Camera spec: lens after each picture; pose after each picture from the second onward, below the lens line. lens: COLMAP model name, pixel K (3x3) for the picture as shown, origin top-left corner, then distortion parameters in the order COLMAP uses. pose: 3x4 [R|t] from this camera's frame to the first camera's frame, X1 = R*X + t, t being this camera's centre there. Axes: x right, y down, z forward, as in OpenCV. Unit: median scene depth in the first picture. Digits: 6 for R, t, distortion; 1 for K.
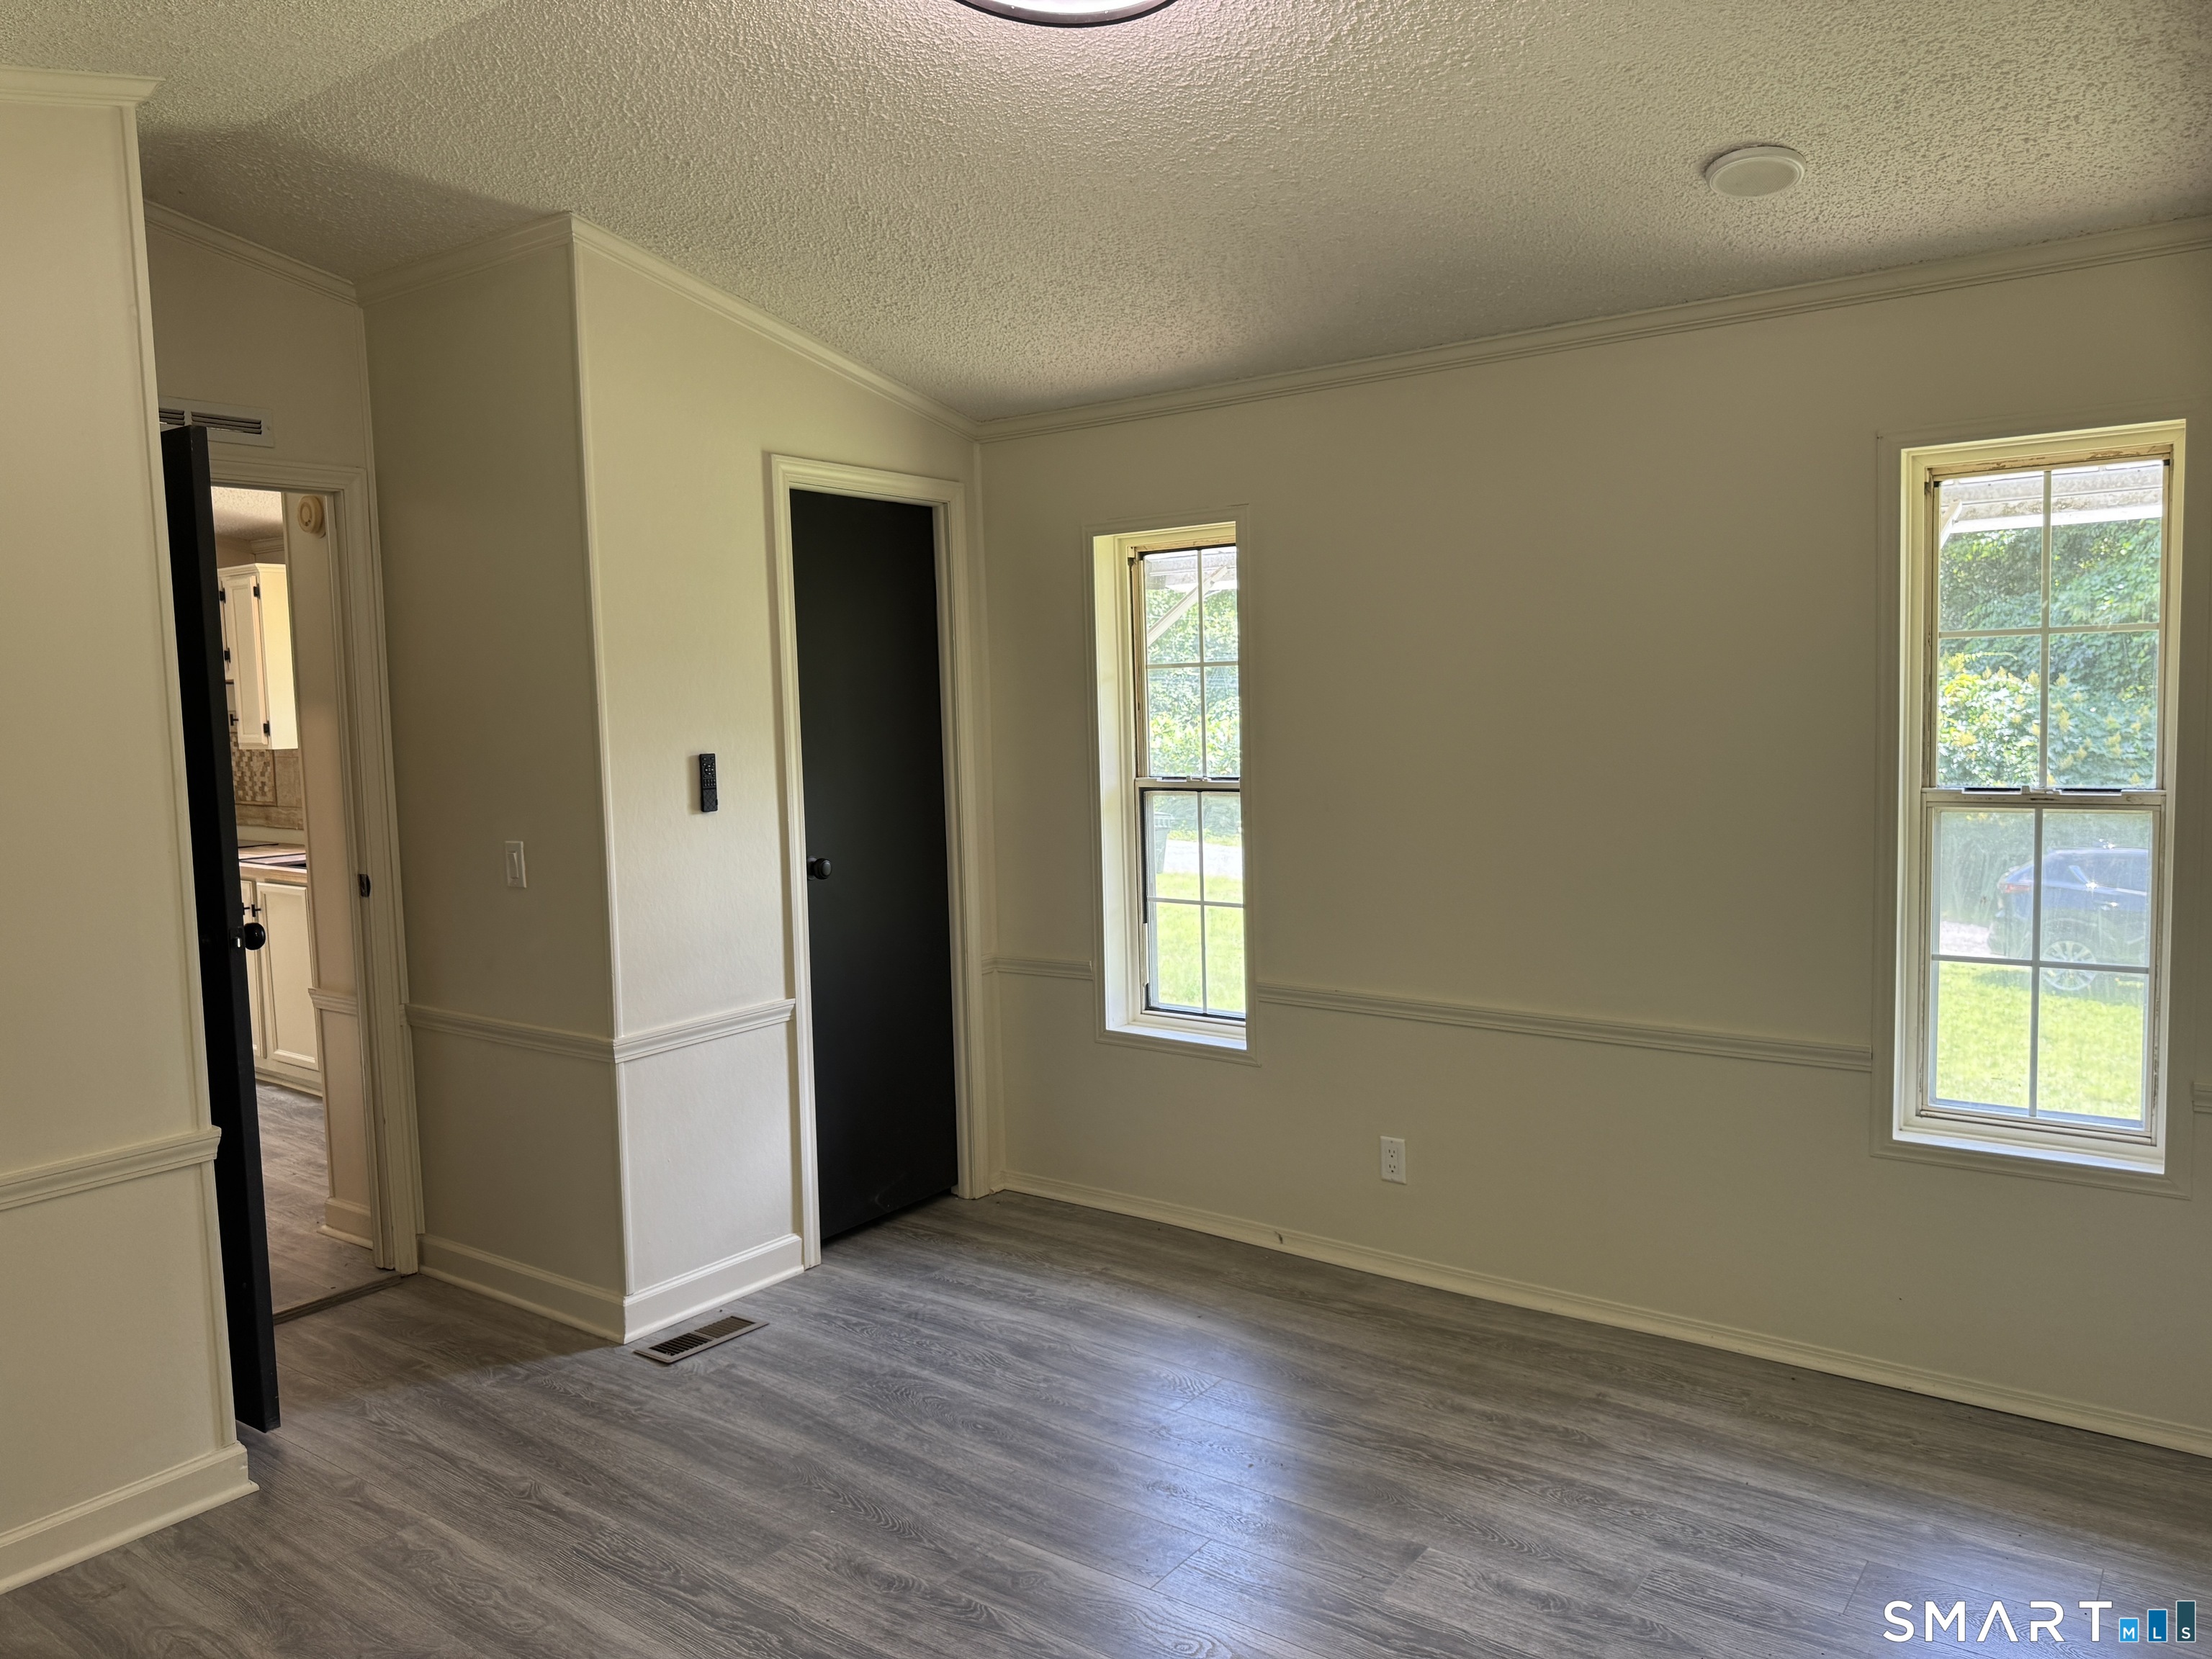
lens RADIAL K [[1561.0, 0, 1104.7], [0, 1561.0, 833.9], [0, 0, 1]] dist [0.073339, -0.093277]
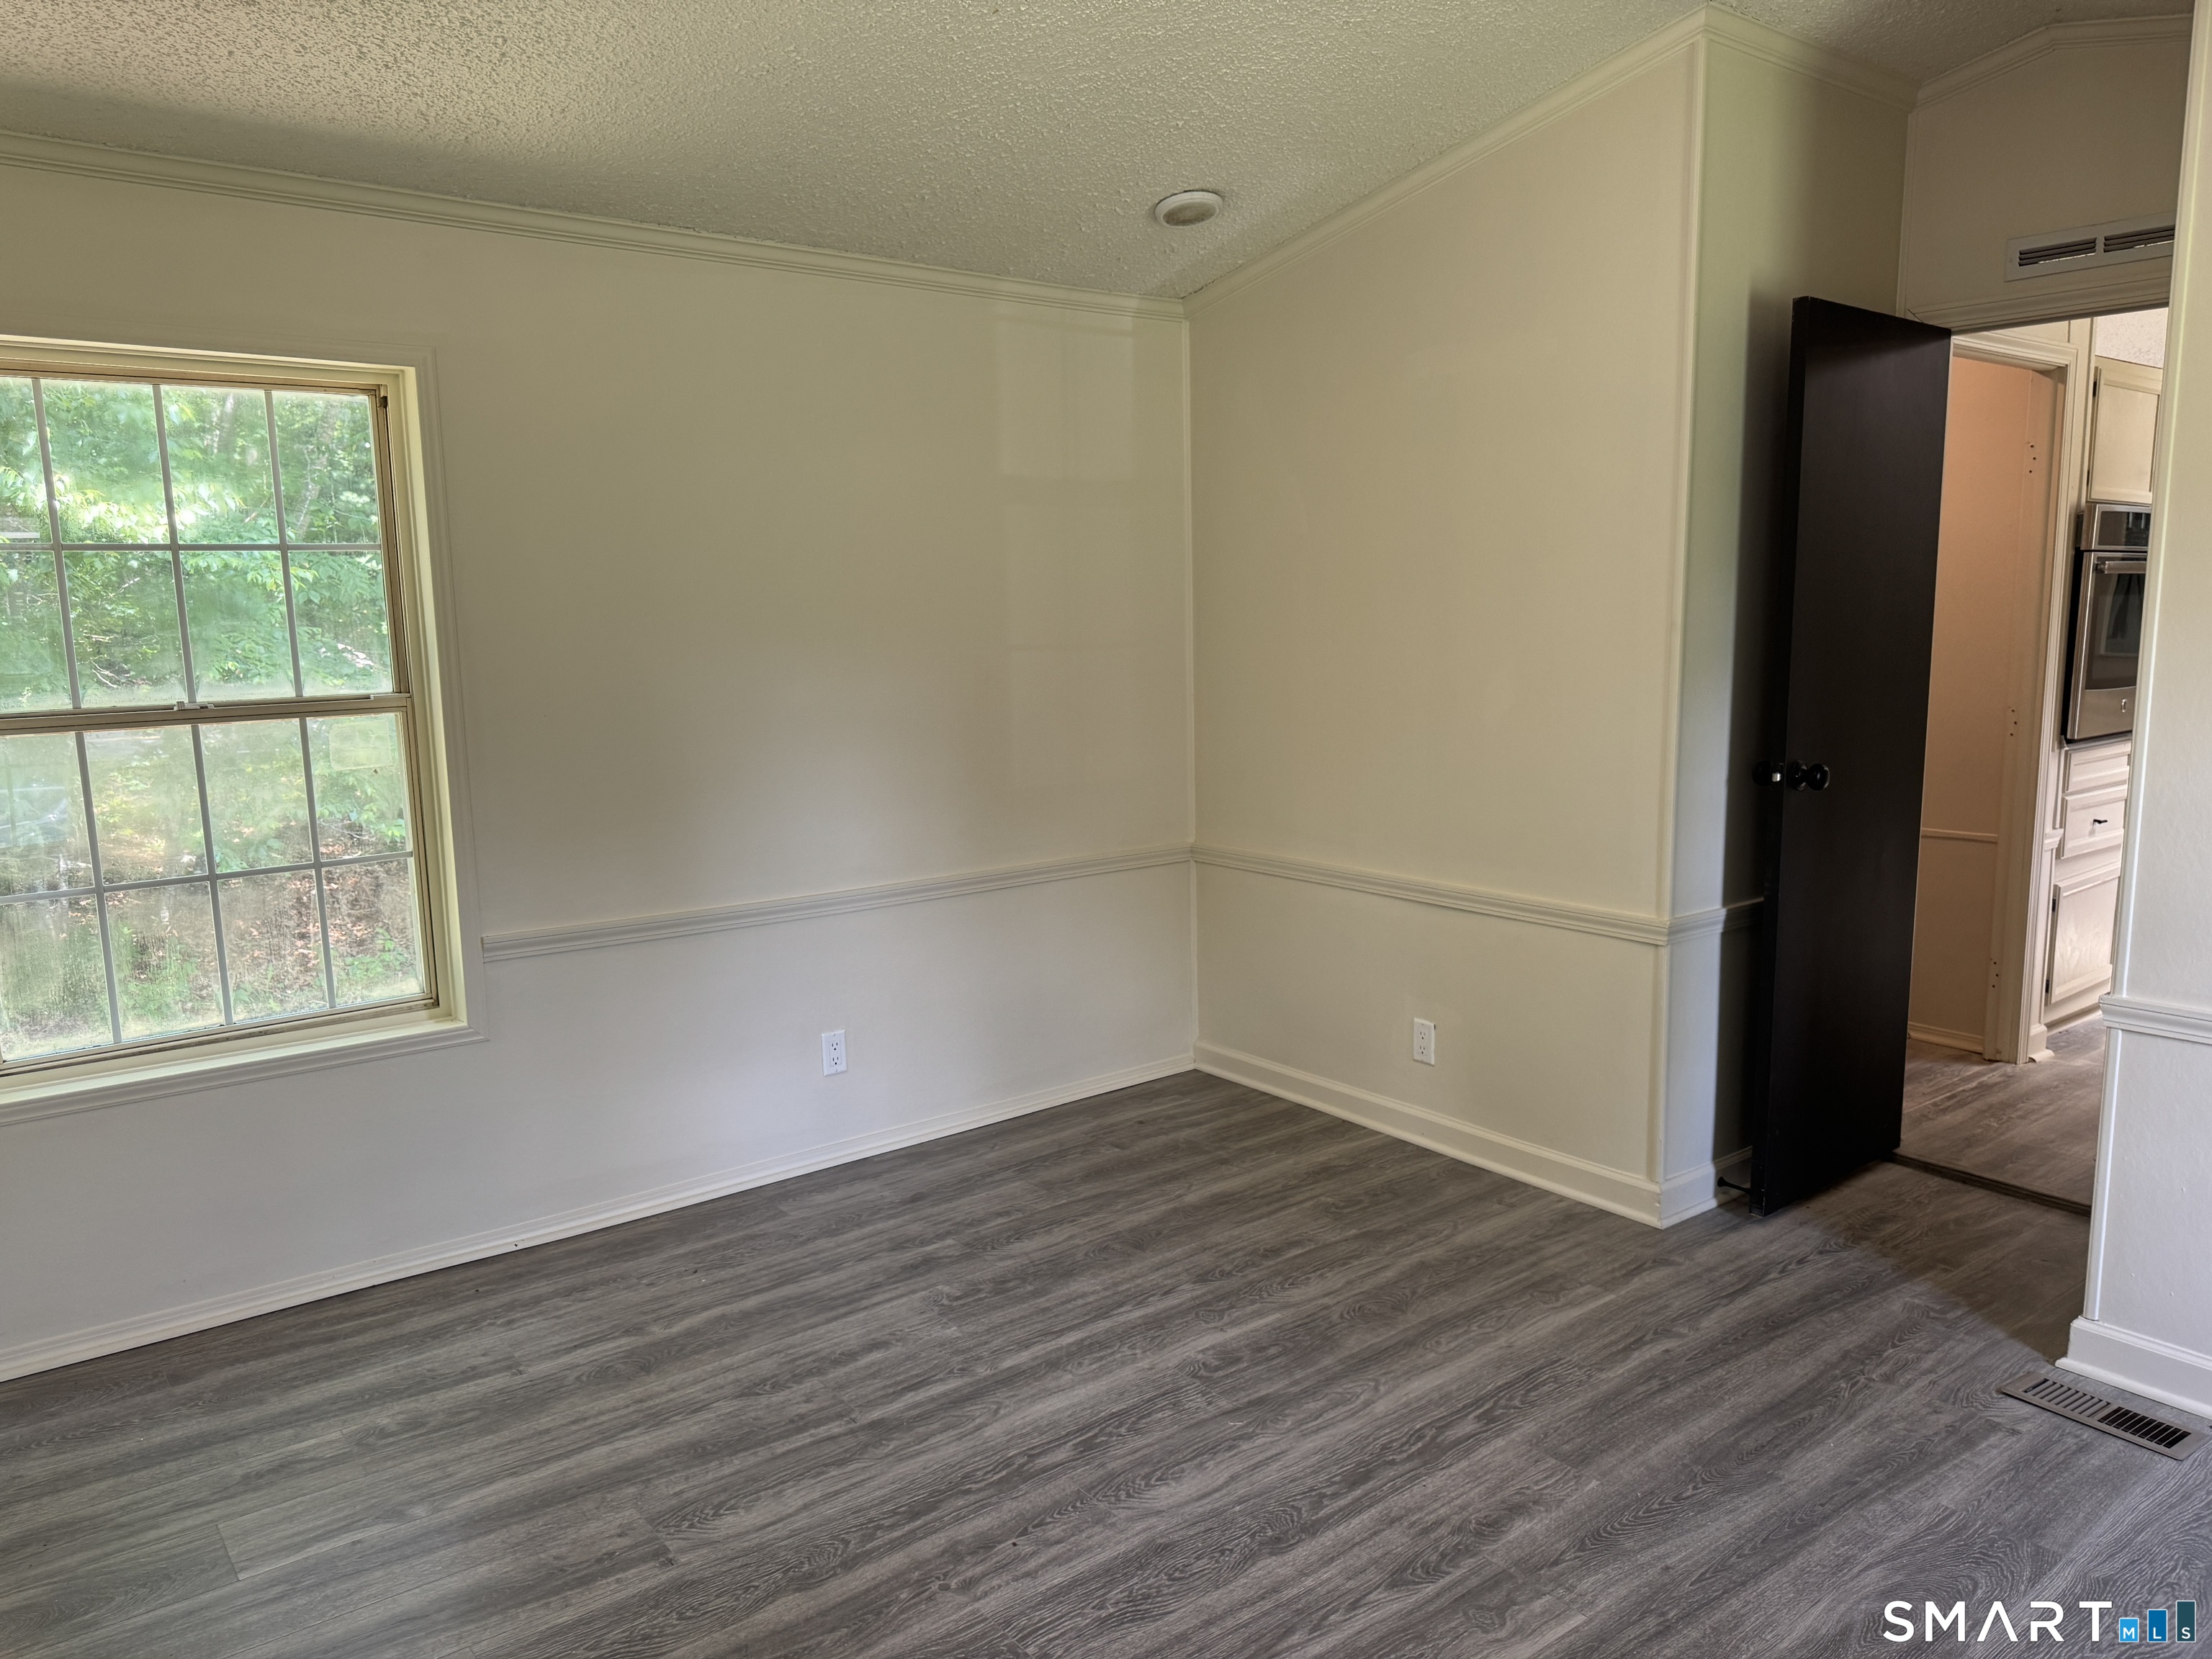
lens RADIAL K [[1561.0, 0, 1106.2], [0, 1561.0, 827.9], [0, 0, 1]] dist [0.073339, -0.093277]
pose [[-0.241623, 0.172754, -0.954869, 0.651020], [-0.066488, 0.978765, 0.193902, -0.083688], [0.968090, 0.110338, -0.225007, 0.832706]]
